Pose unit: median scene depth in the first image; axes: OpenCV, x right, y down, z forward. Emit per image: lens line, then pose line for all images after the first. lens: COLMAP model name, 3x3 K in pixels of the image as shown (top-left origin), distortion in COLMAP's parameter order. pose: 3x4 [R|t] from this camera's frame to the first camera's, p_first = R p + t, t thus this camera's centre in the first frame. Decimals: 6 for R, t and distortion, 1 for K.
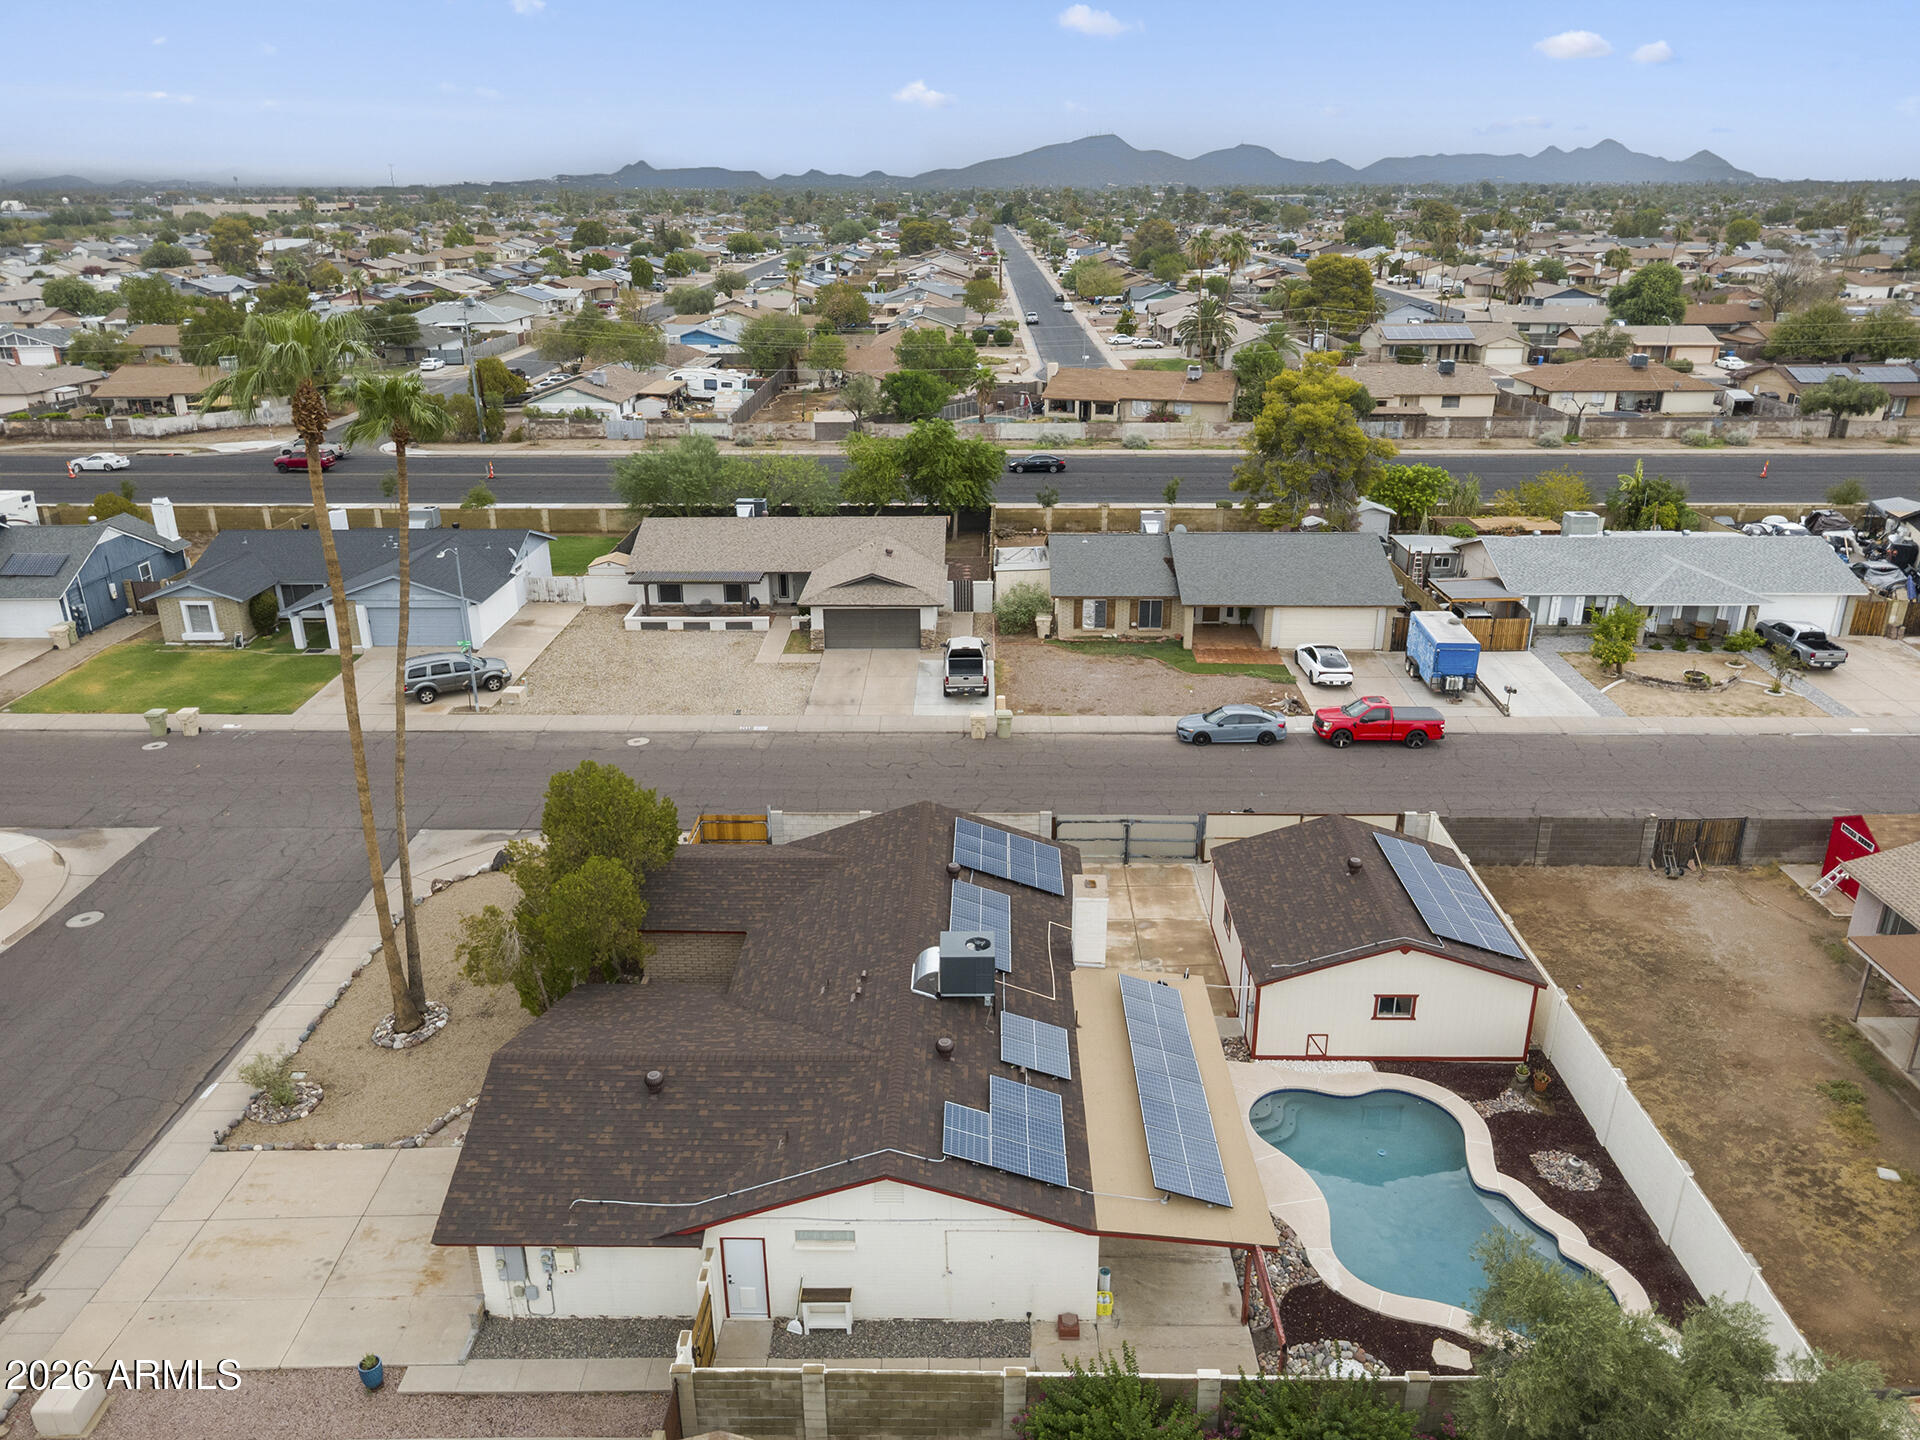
lens RADIAL K [[1371.6, 0, 960.0], [0, 1371.6, 720.0], [0, 0, 1]] dist [-0.003916, 0.000679]
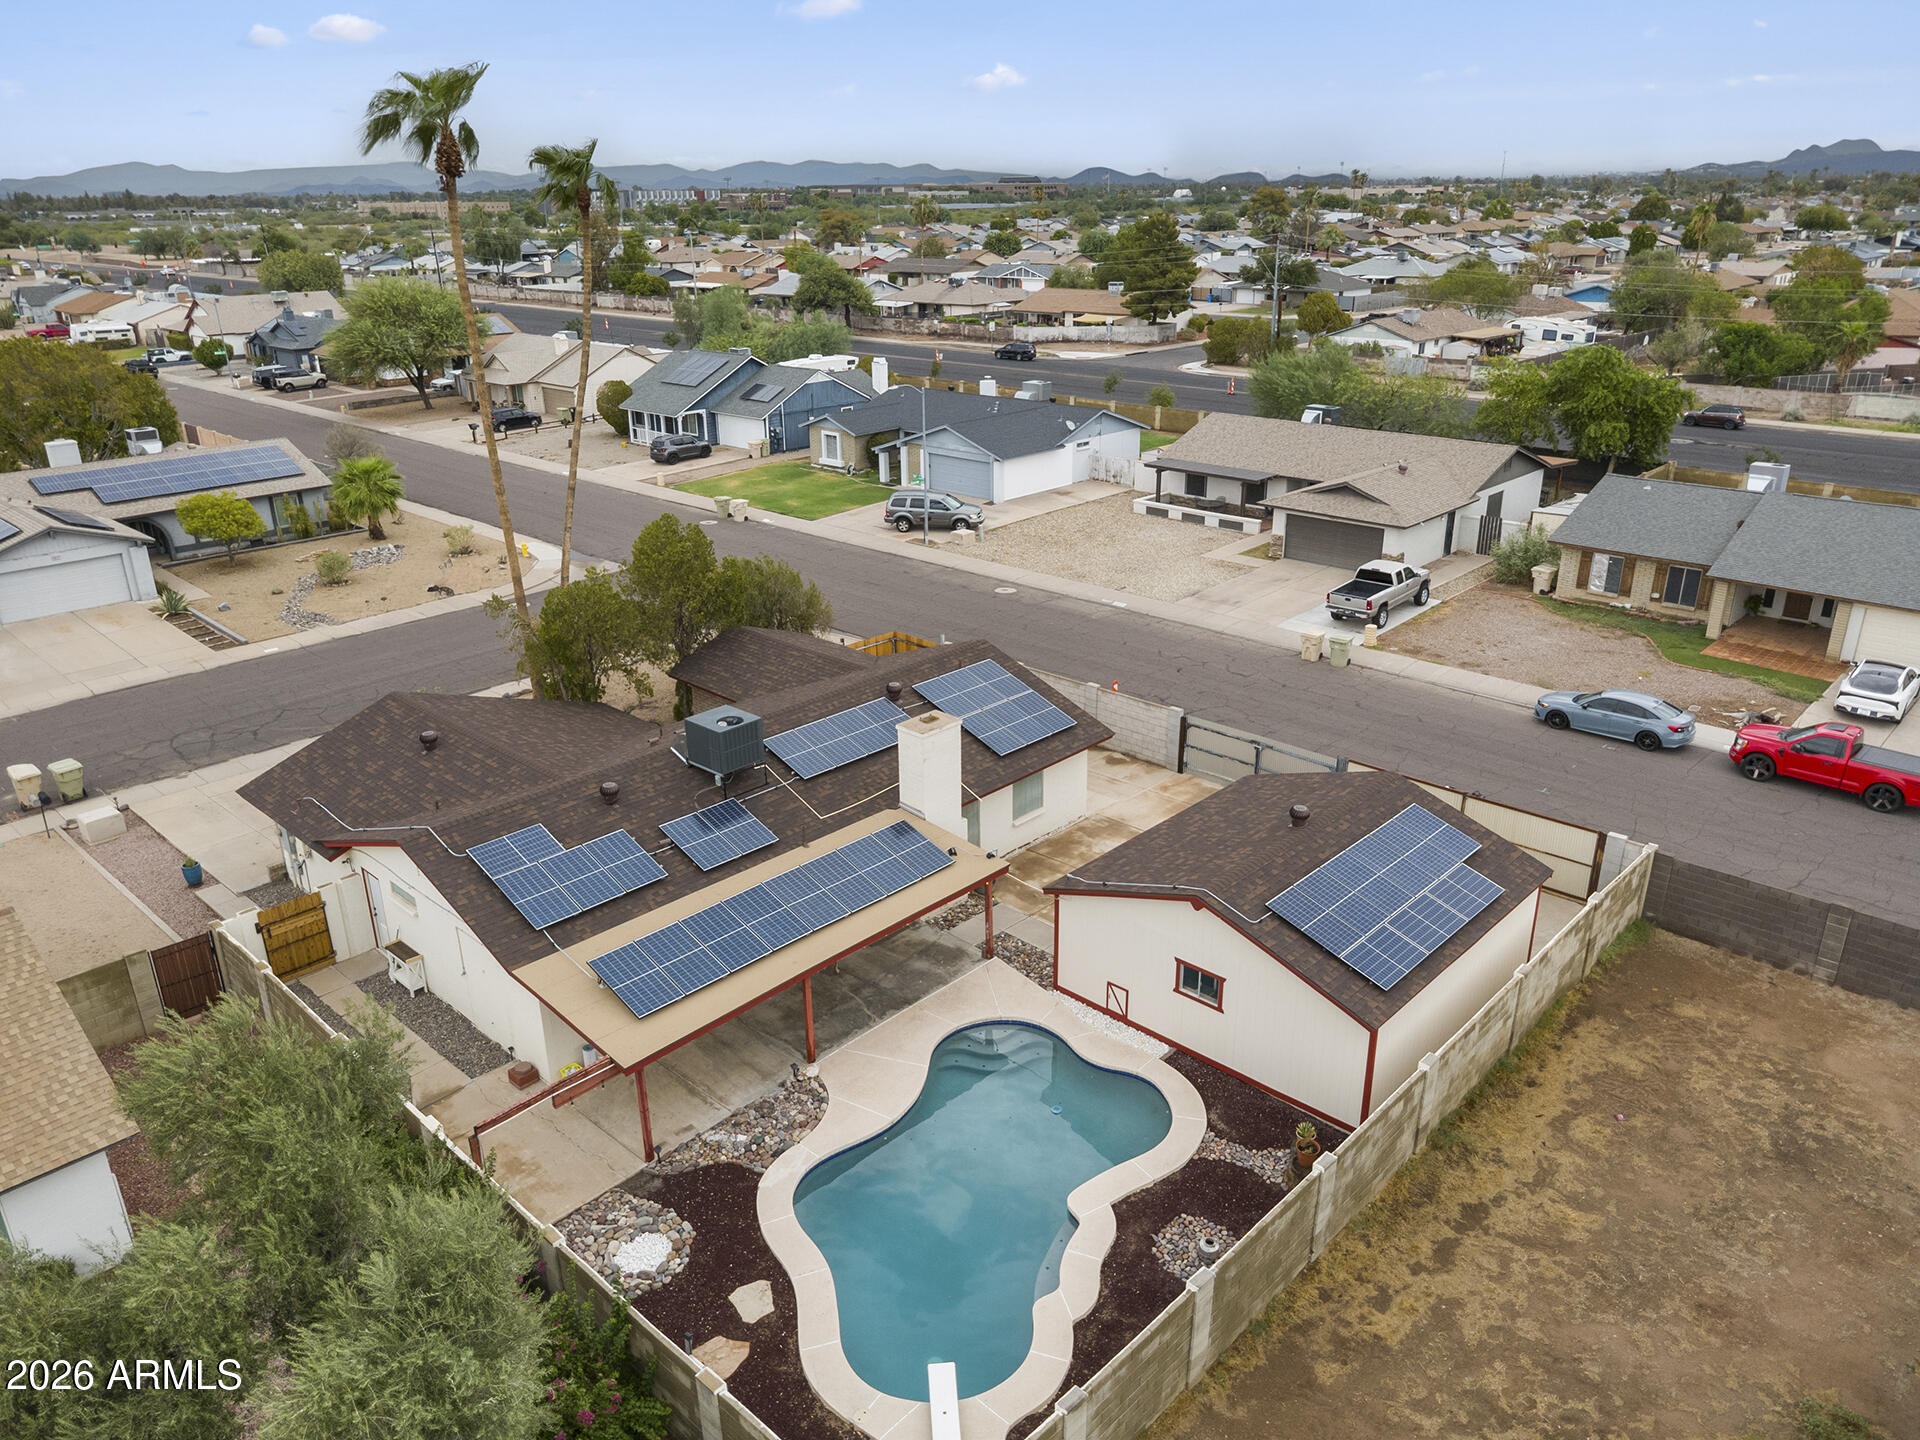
lens RADIAL K [[1344.5, 0, 960.0], [0, 1344.5, 720.0], [0, 0, 1]] dist [-0.000319, 0.002982]
pose [[0.736622, 0.243730, -0.630859, 0.341013], [-0.236586, 0.966732, 0.097243, 0.016804], [0.633573, 0.077621, 0.769779, 0.185437]]
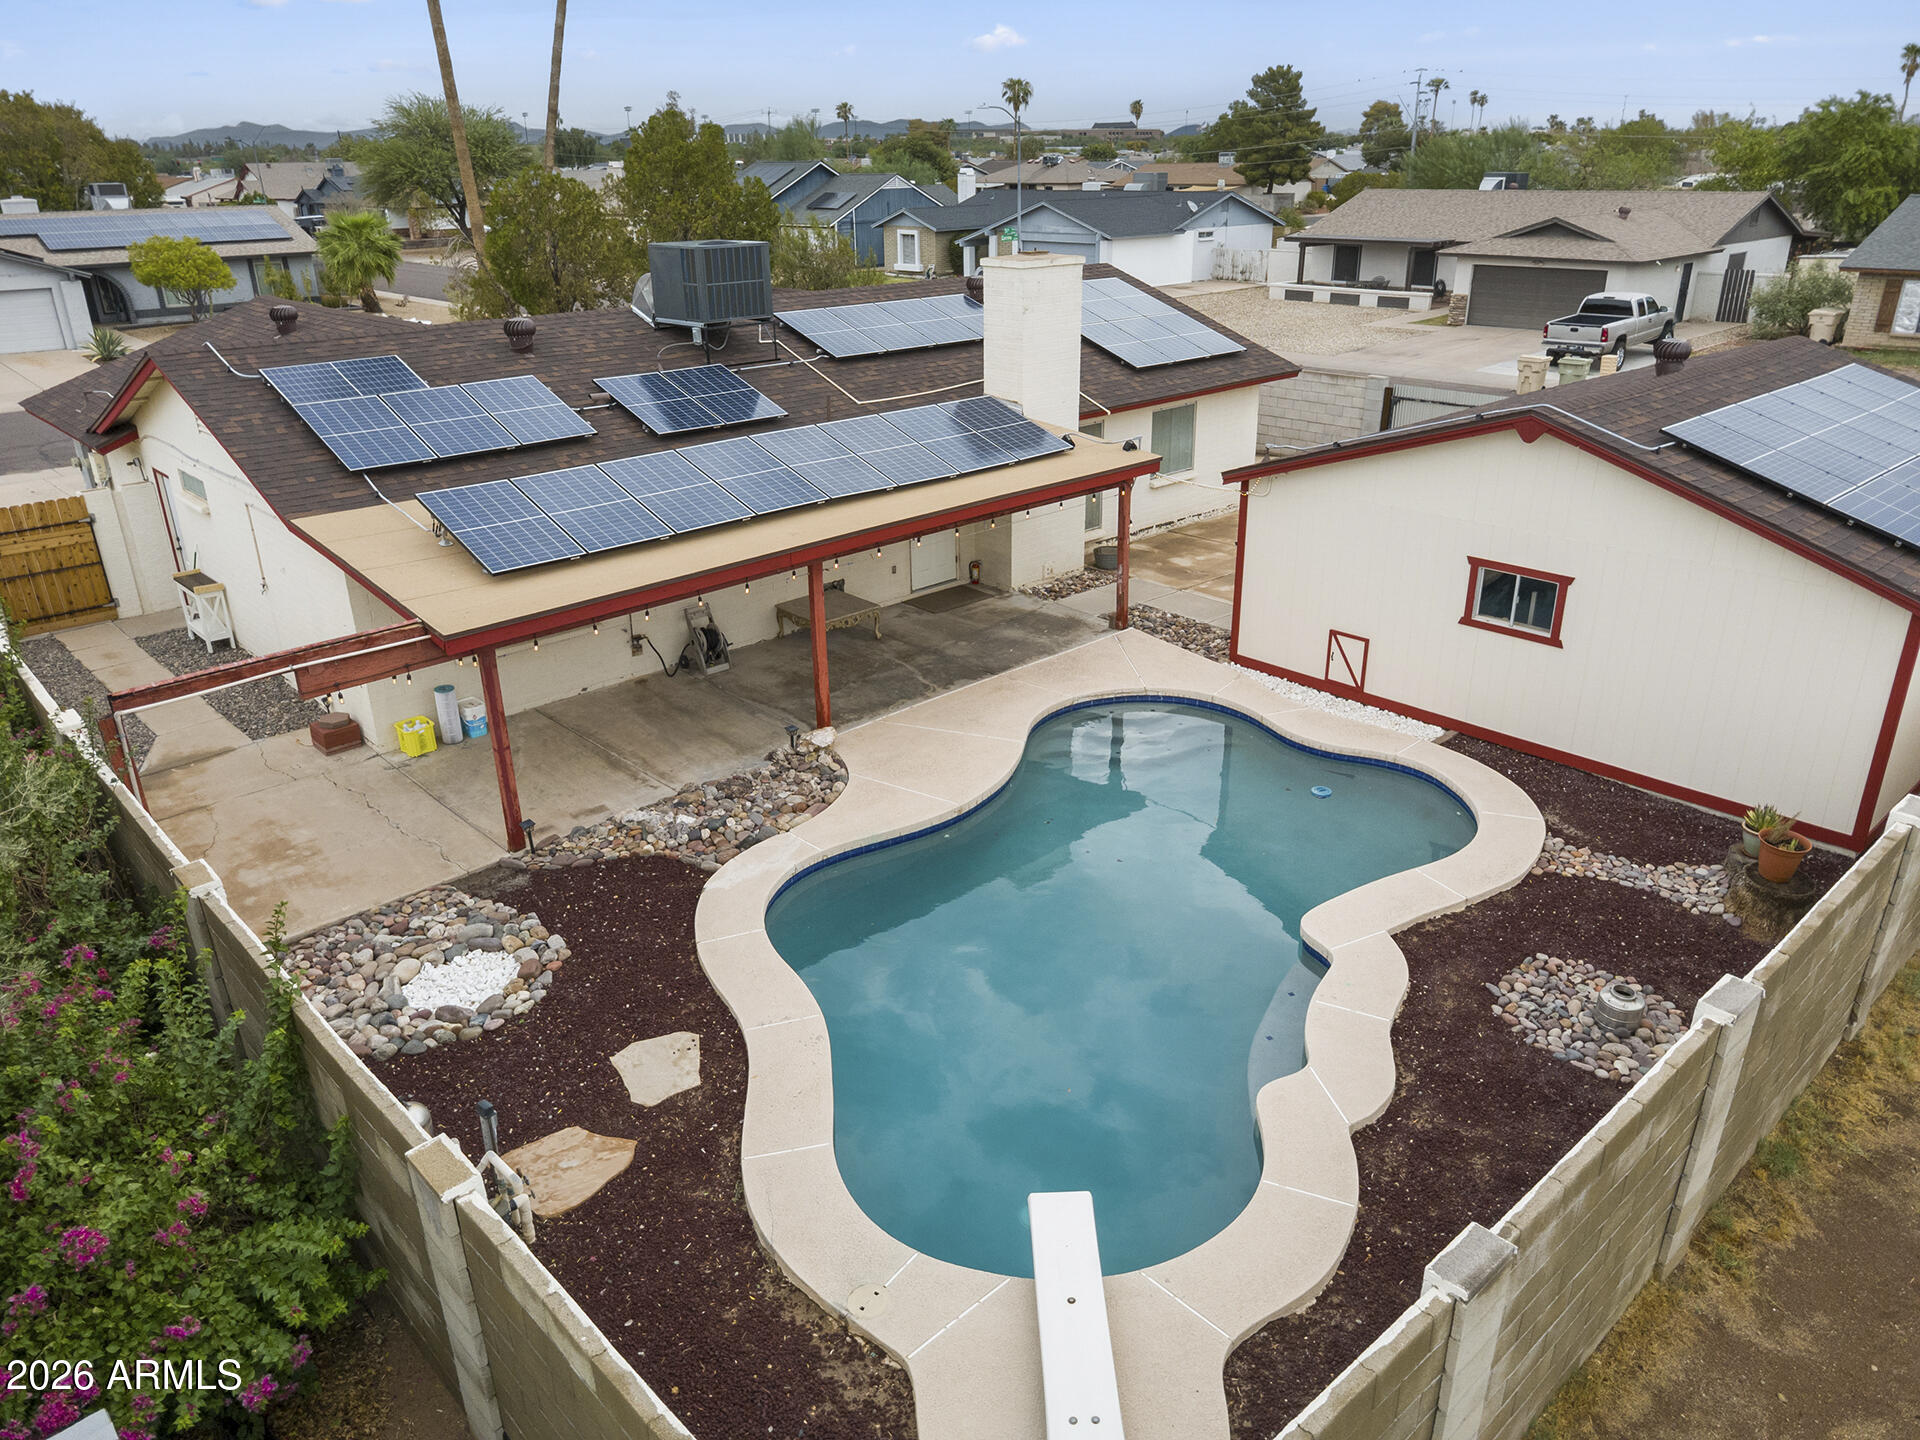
lens RADIAL K [[1344.5, 0, 960.0], [0, 1344.5, 720.0], [0, 0, 1]] dist [-0.000319, 0.002982]
pose [[0.692811, 0.276866, -0.665852, 0.254401], [-0.251749, 0.958125, 0.136454, 0.121976], [0.675749, 0.073091, 0.733499, 0.314445]]
